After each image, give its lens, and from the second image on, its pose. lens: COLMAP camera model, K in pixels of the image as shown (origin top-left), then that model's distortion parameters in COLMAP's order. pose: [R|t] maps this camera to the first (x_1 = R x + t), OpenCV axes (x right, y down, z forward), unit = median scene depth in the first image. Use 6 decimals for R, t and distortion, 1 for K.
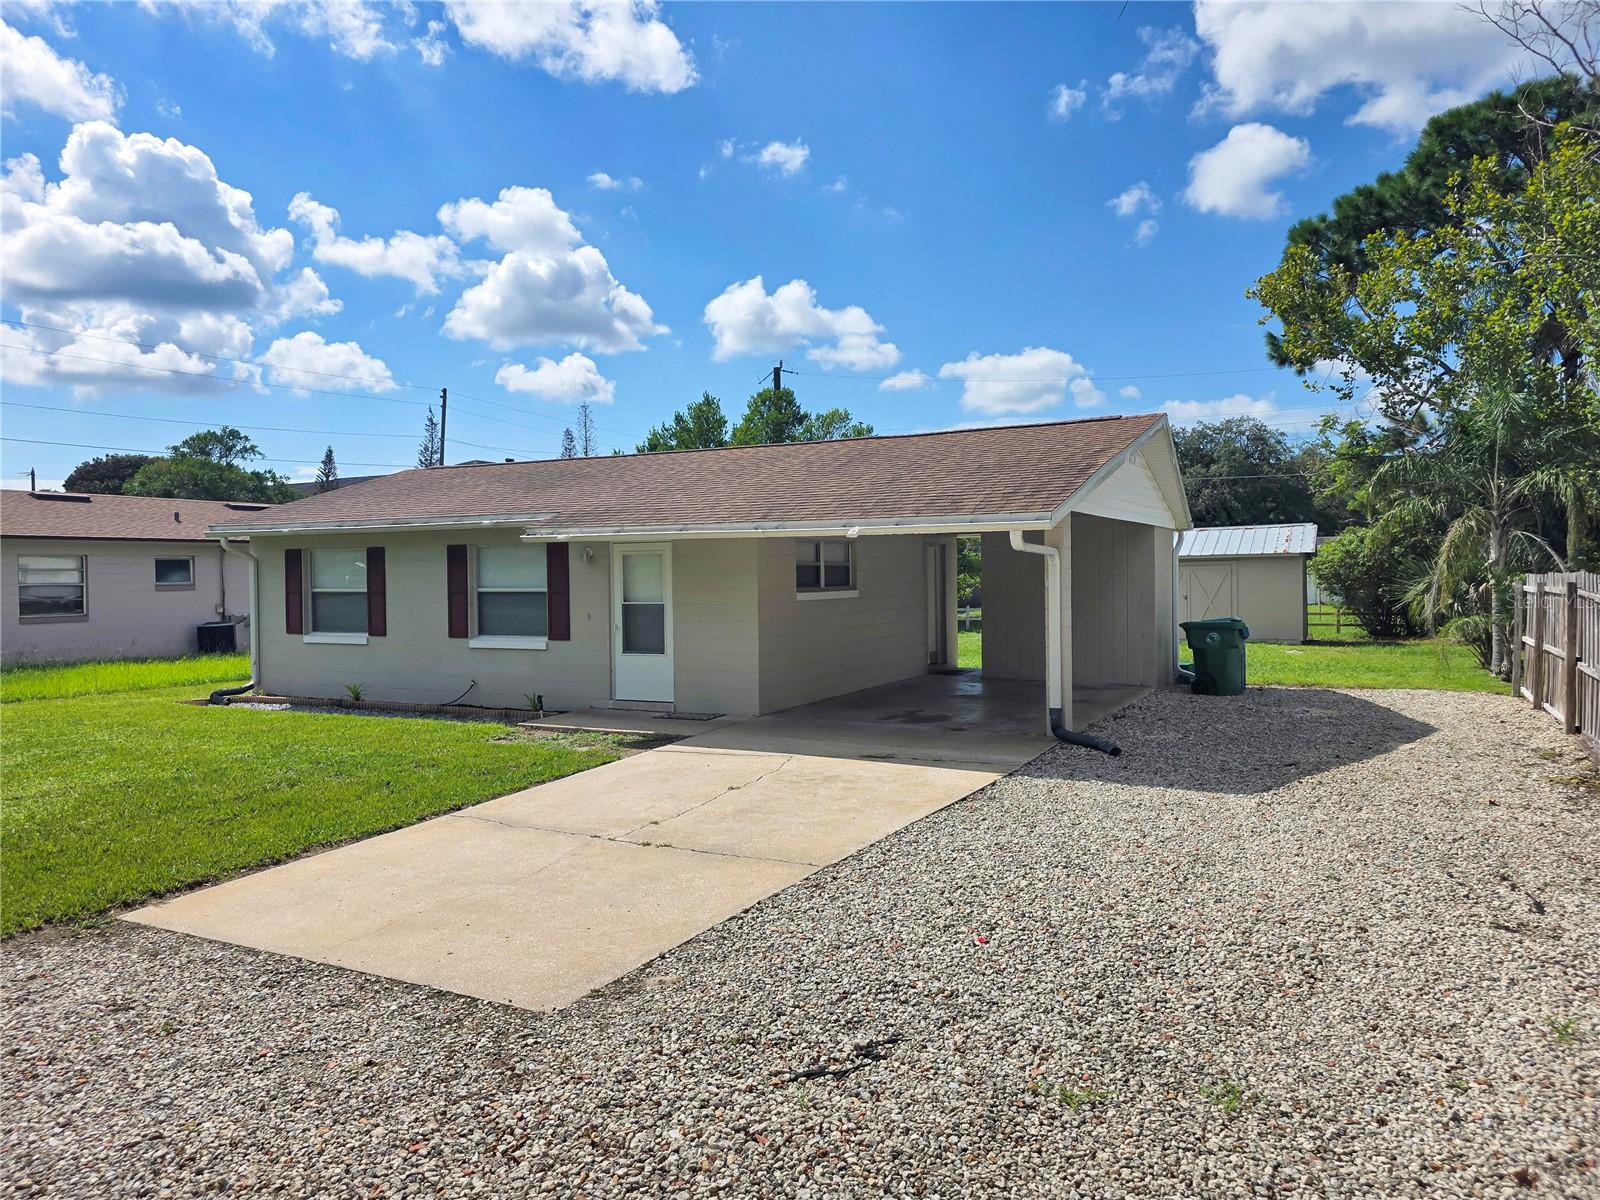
lens RADIAL K [[1071.8, 0, 780.0], [0, 1071.8, 606.2], [0, 0, 1]] dist [0.076853, -0.073580]
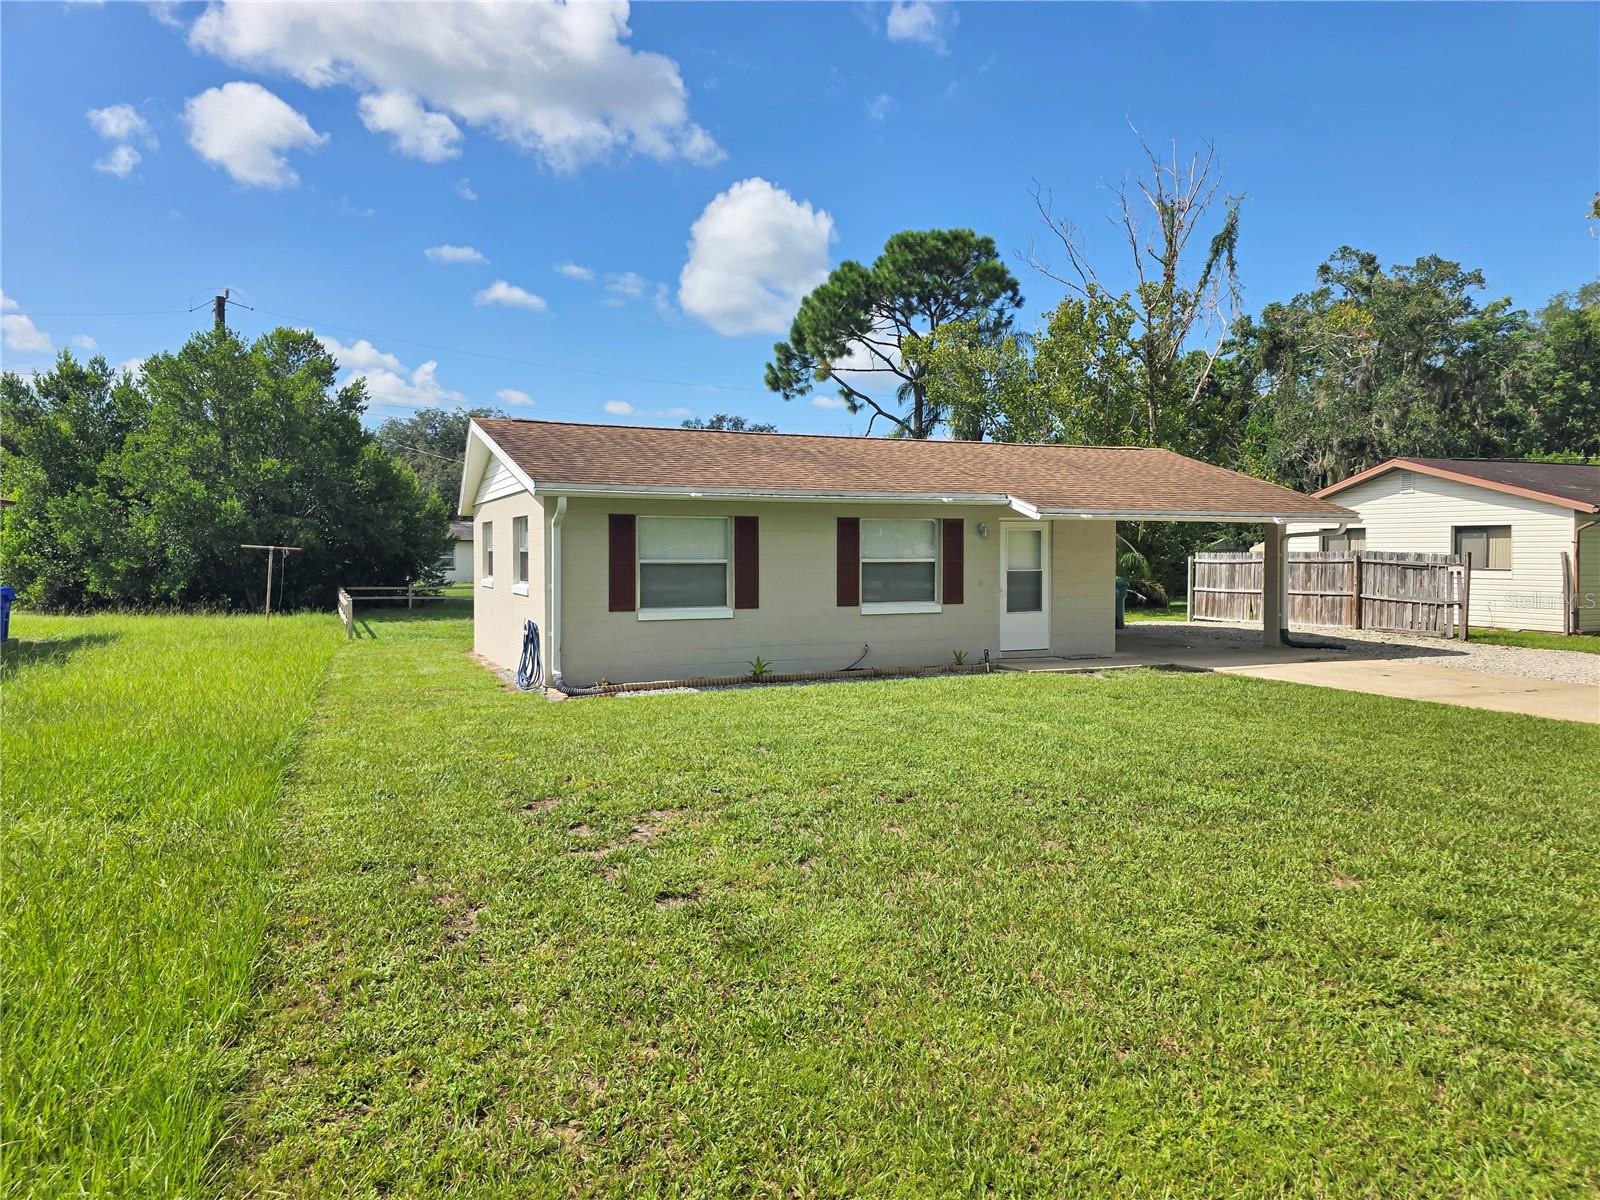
lens RADIAL K [[1071.8, 0, 780.0], [0, 1071.8, 606.2], [0, 0, 1]] dist [0.076853, -0.073580]
pose [[0.619387, -0.028802, 0.784557, -1.154413], [0.008290, 0.999511, 0.030149, -0.001740], [-0.785042, -0.012170, 0.619323, 0.414943]]
